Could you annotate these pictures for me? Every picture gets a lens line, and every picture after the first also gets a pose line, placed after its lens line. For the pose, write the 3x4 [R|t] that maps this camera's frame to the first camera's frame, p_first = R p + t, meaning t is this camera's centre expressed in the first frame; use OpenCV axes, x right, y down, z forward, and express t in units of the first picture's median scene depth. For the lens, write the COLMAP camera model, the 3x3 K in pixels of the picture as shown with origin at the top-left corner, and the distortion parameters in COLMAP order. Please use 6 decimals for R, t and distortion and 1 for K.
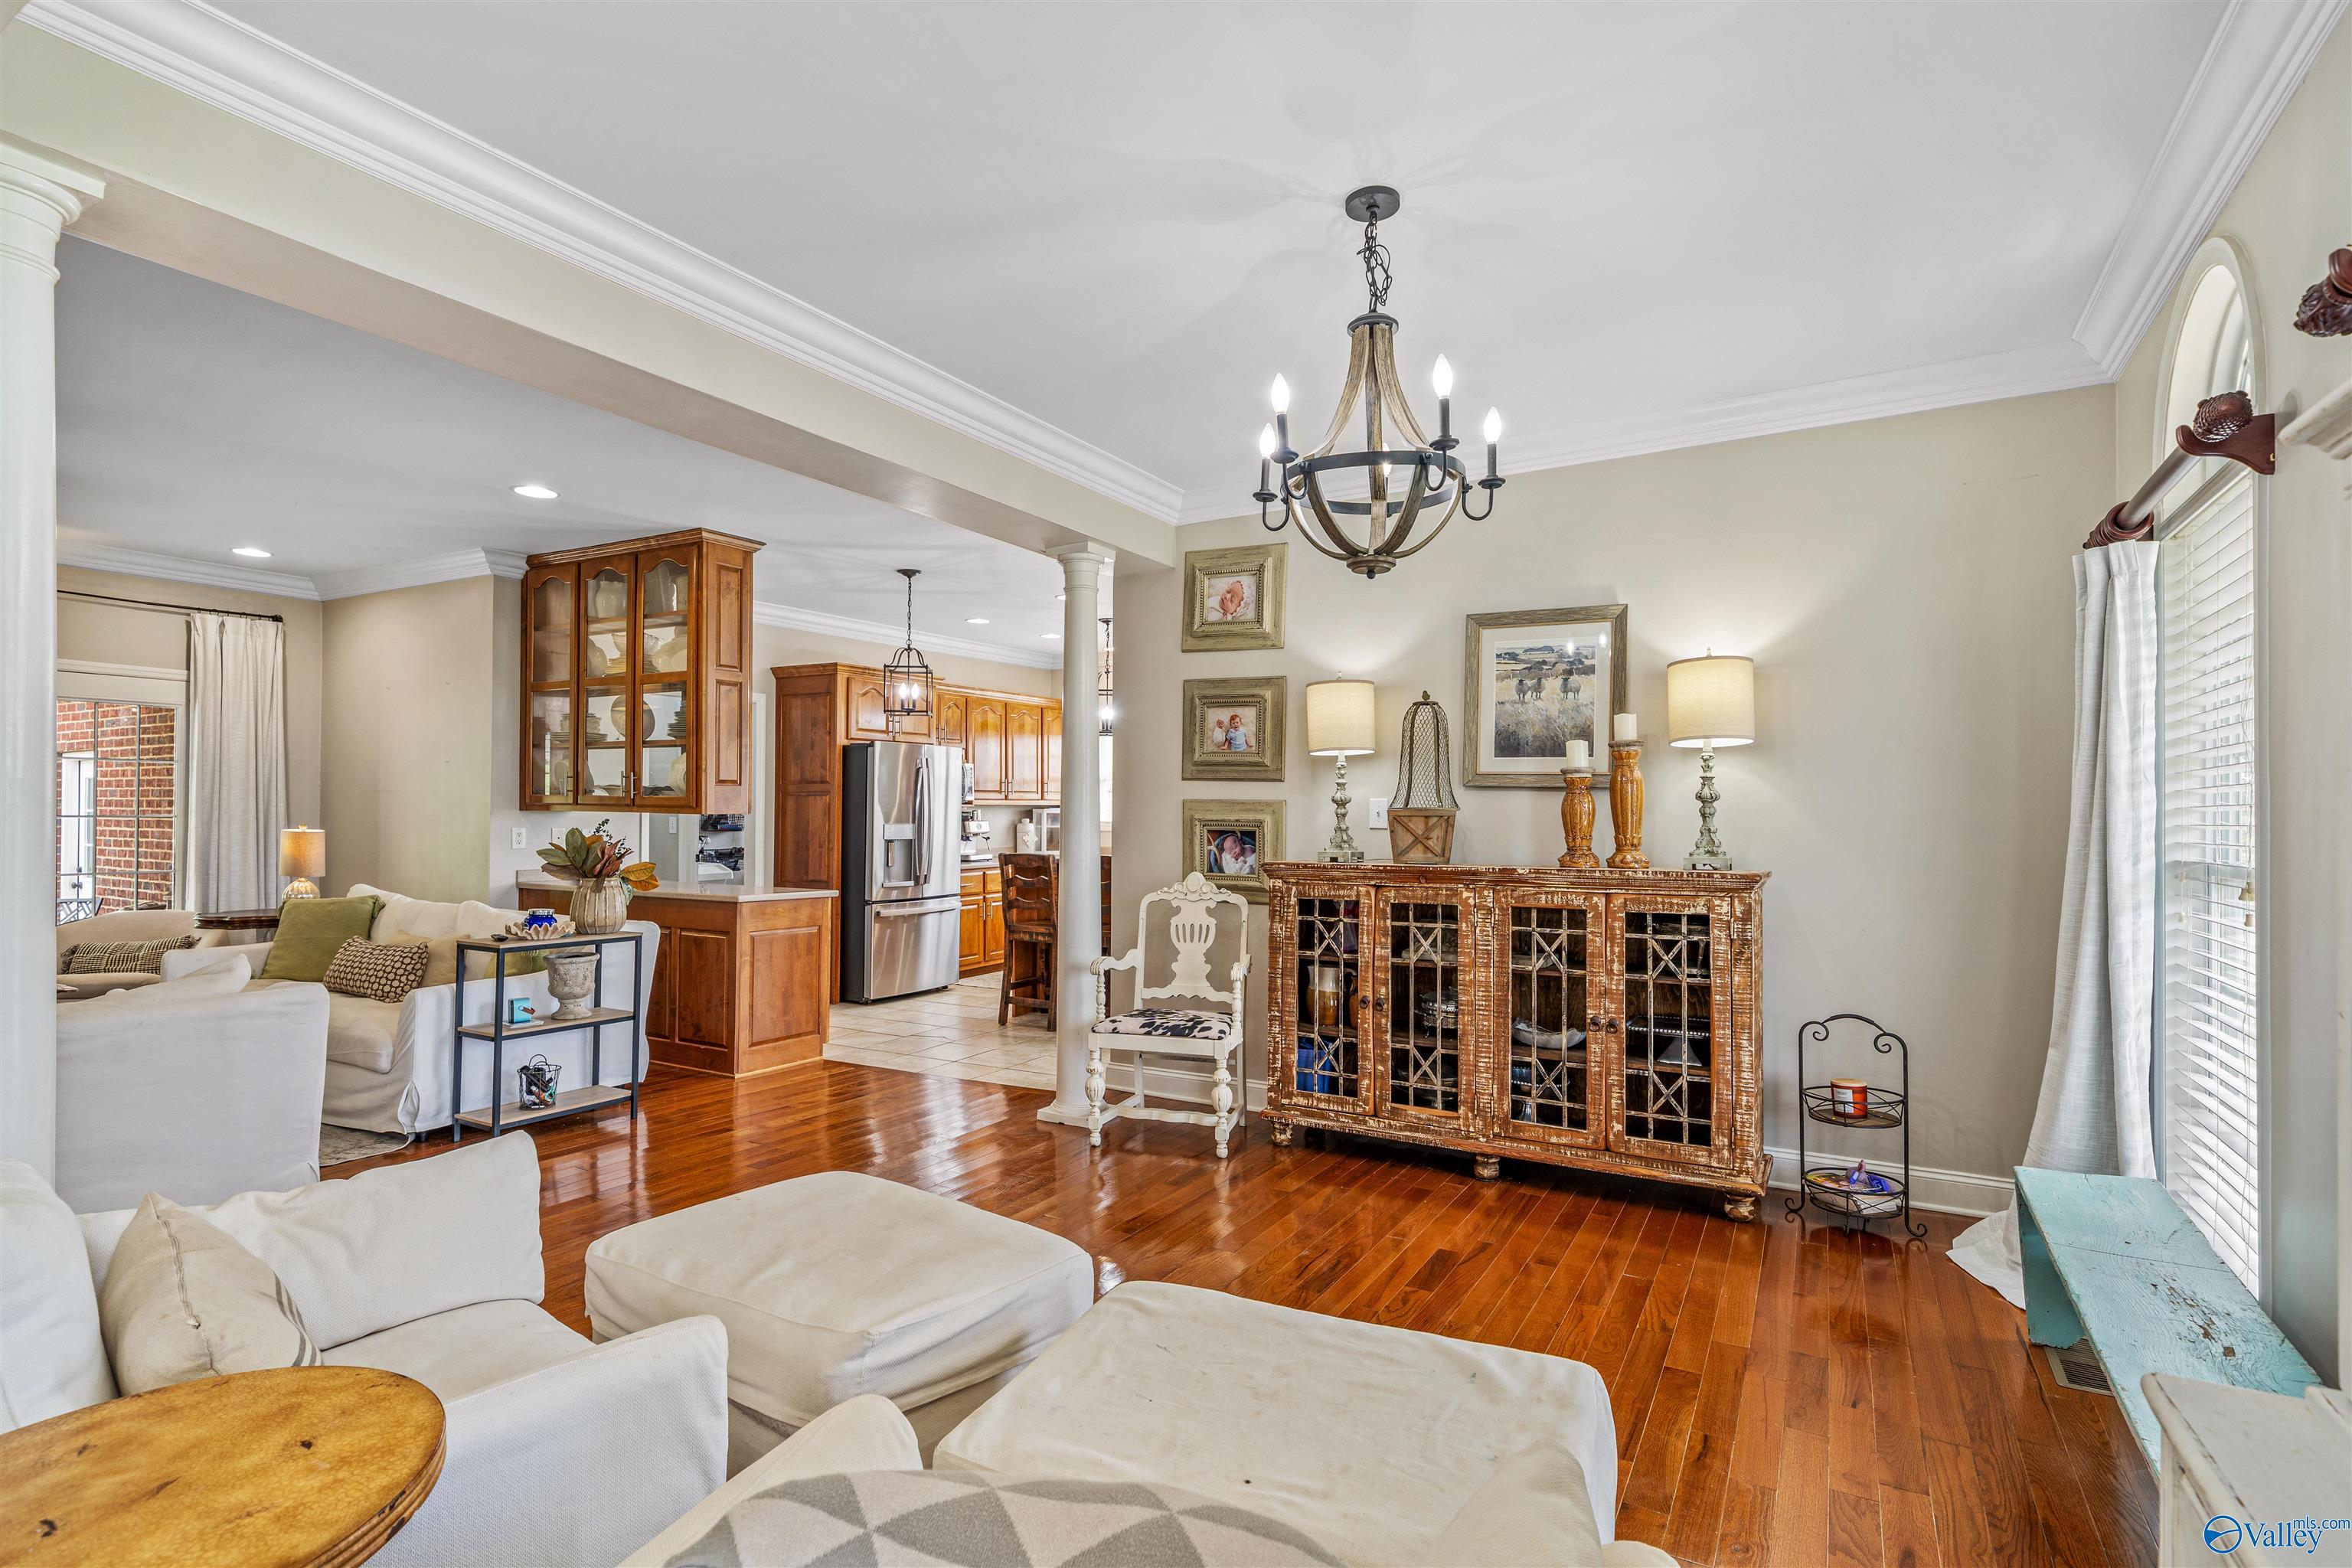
lens RADIAL K [[1150.1, 0, 1168.4], [0, 1150.1, 795.4], [0, 0, 1]] dist [-0.006281, 0.000142]
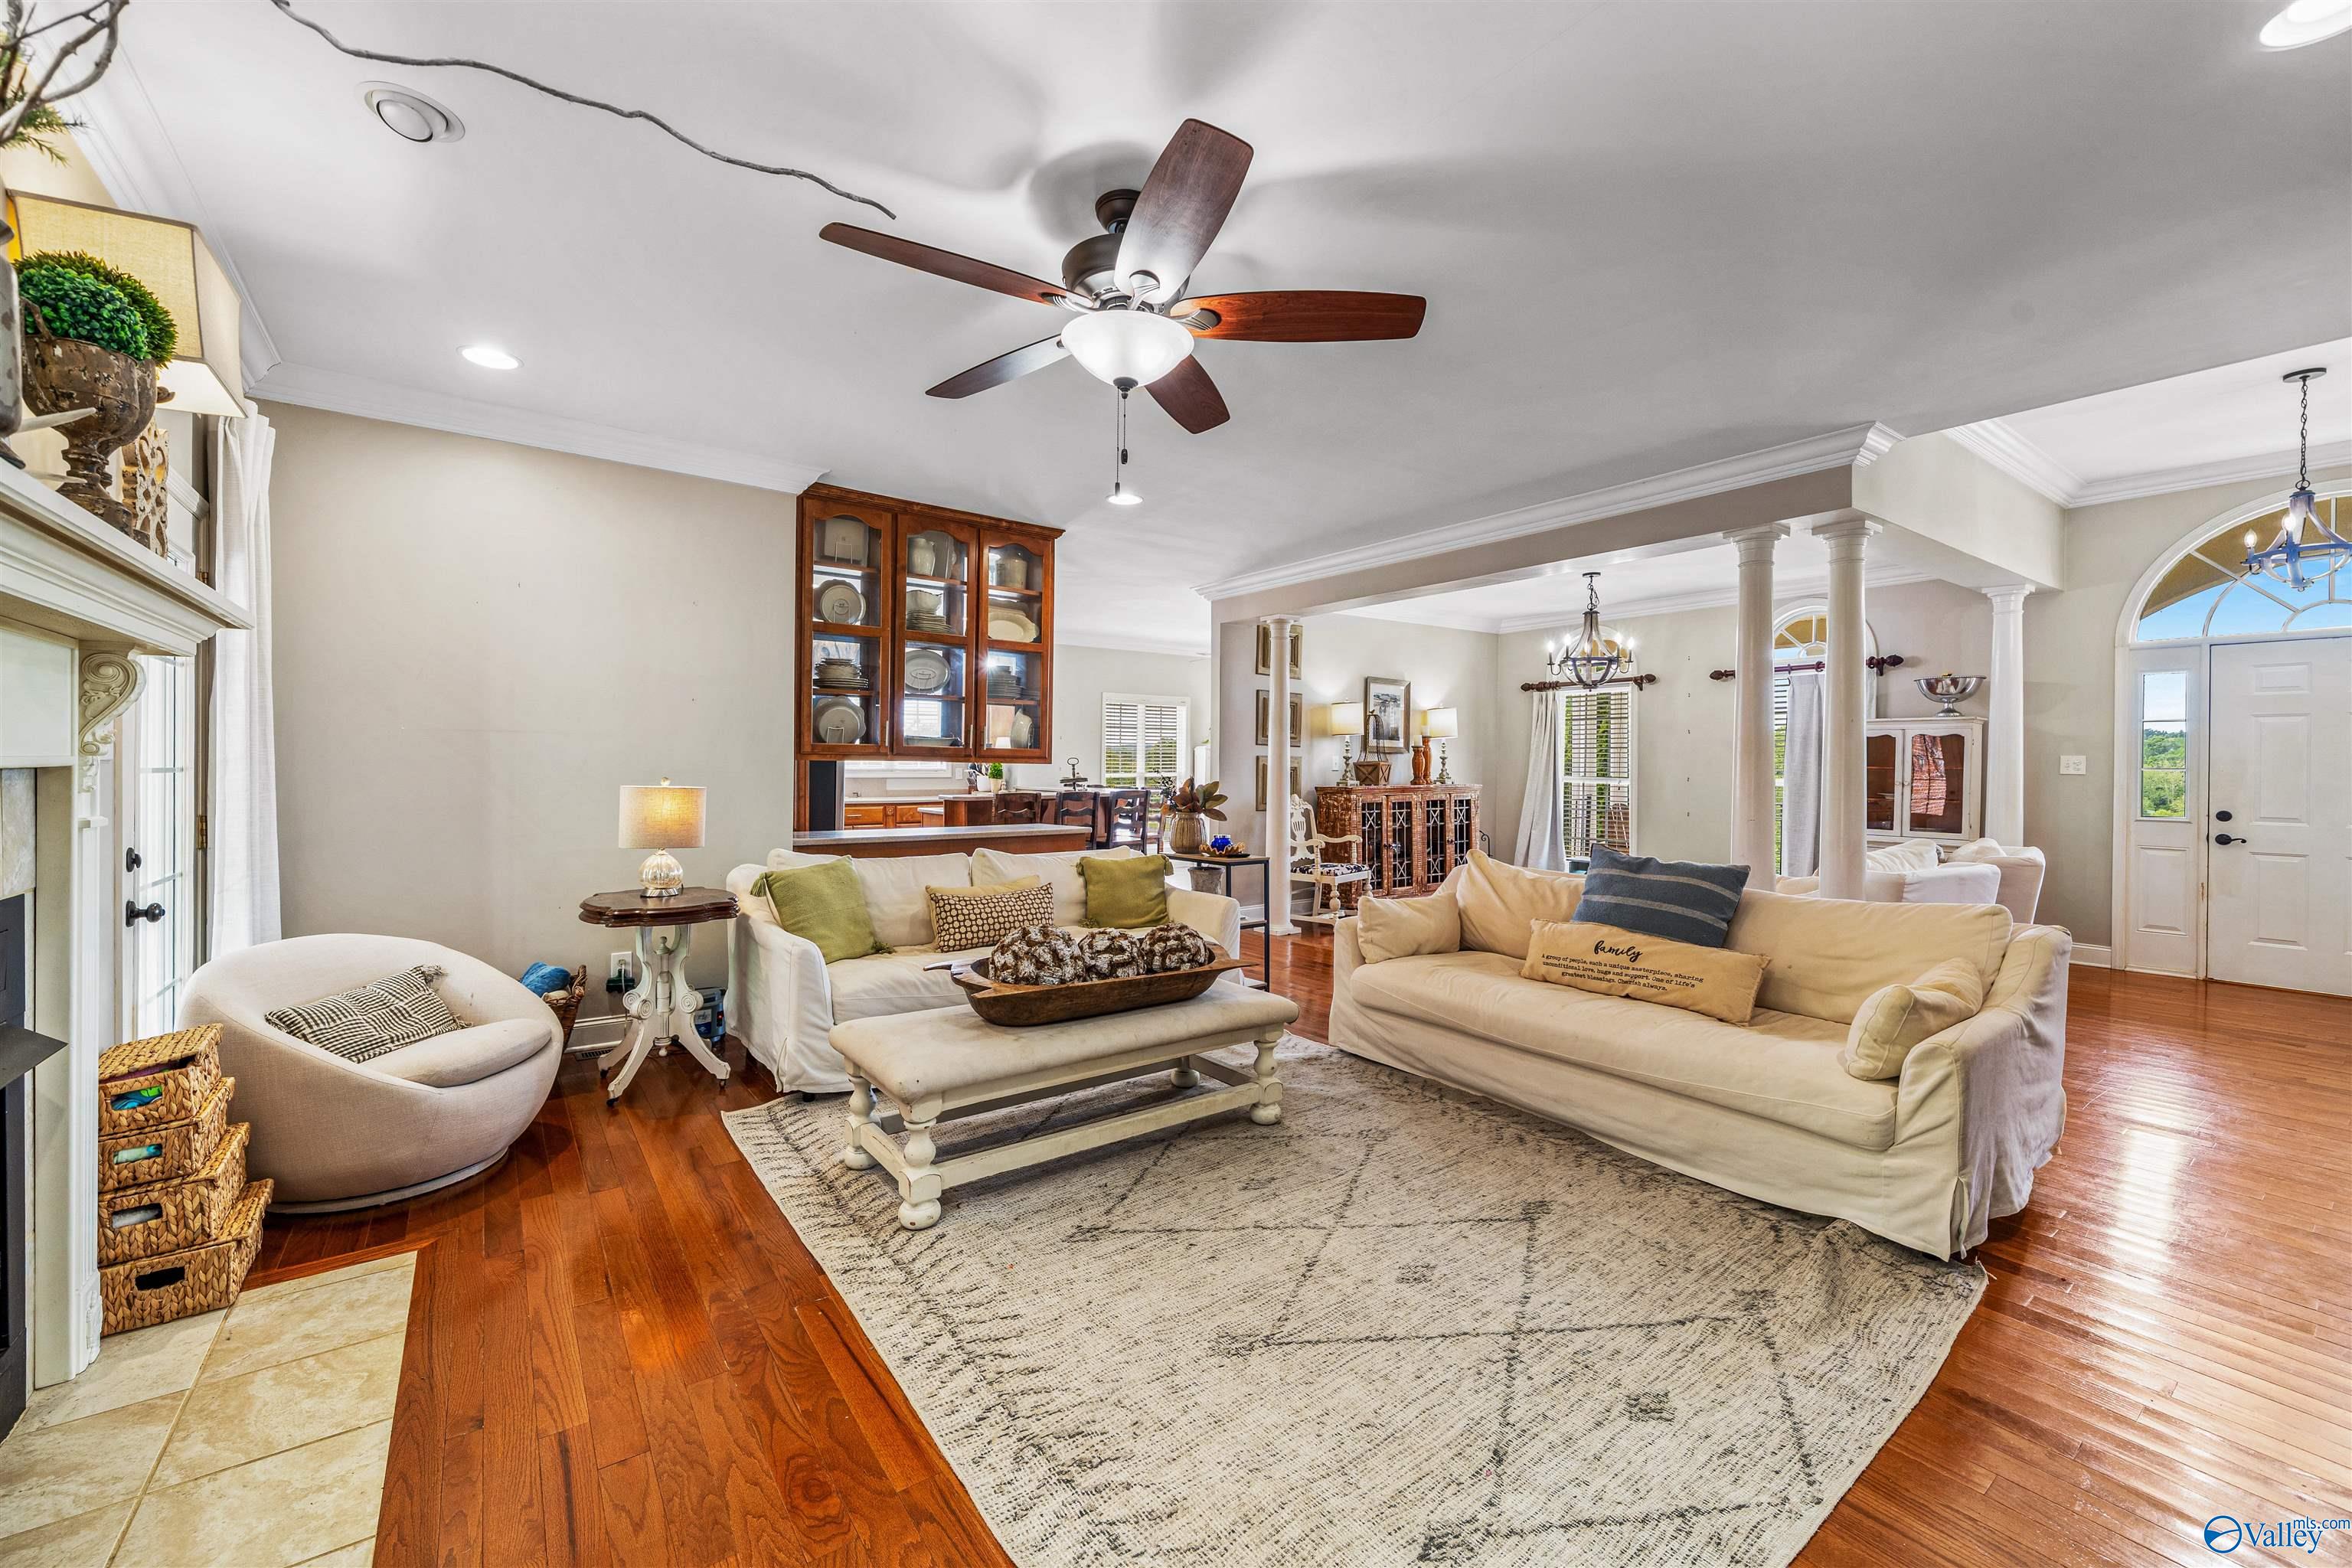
lens RADIAL K [[935.8, 0, 1174.6], [0, 935.8, 765.3], [0, 0, 1]] dist [-0.004253, 0.000104]
pose [[0.400938, -0.004221, 0.916096, -1.106927], [-0.016032, 0.999804, 0.011623, 0.003952], [-0.915965, -0.019347, 0.400791, 0.426530]]
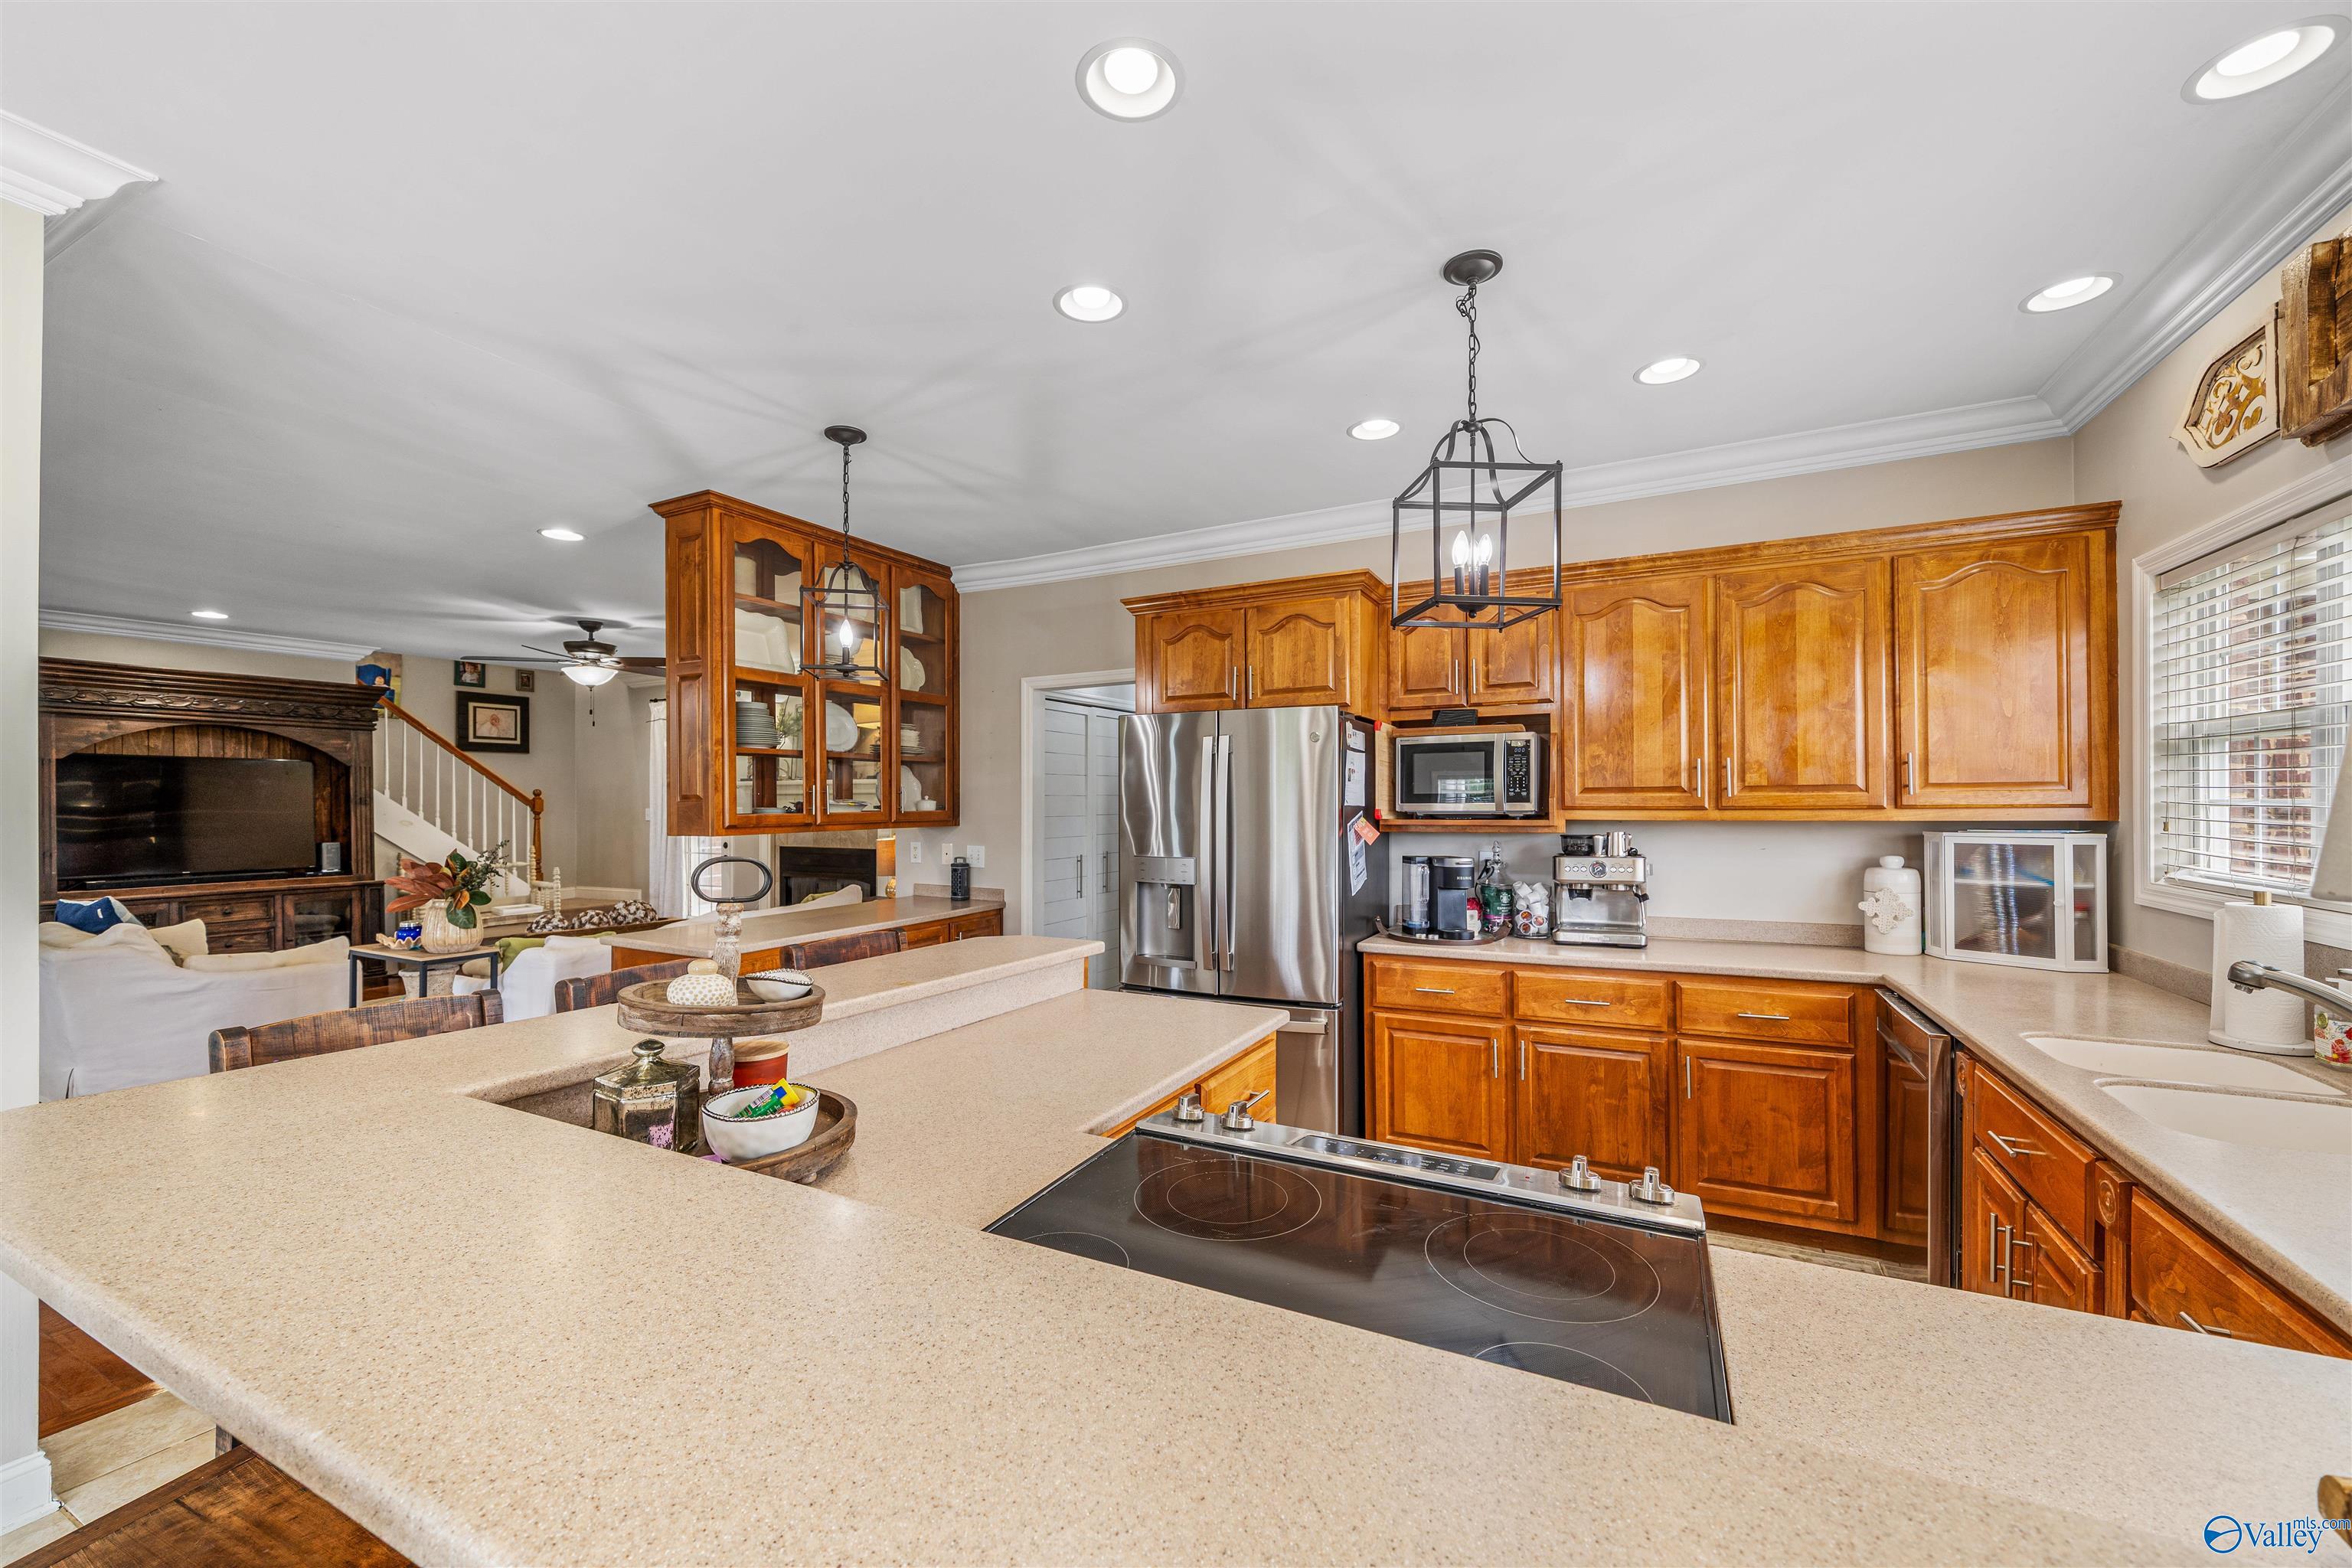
lens RADIAL K [[935.8, 0, 1168.5], [0, 935.8, 798.1], [0, 0, 1]] dist [-0.004253, 0.000104]
pose [[0.044081, -0.011813, -0.998958, 0.282809], [0.013342, 0.999848, -0.011235, 0.001331], [0.998939, -0.012833, 0.044232, 1.190614]]
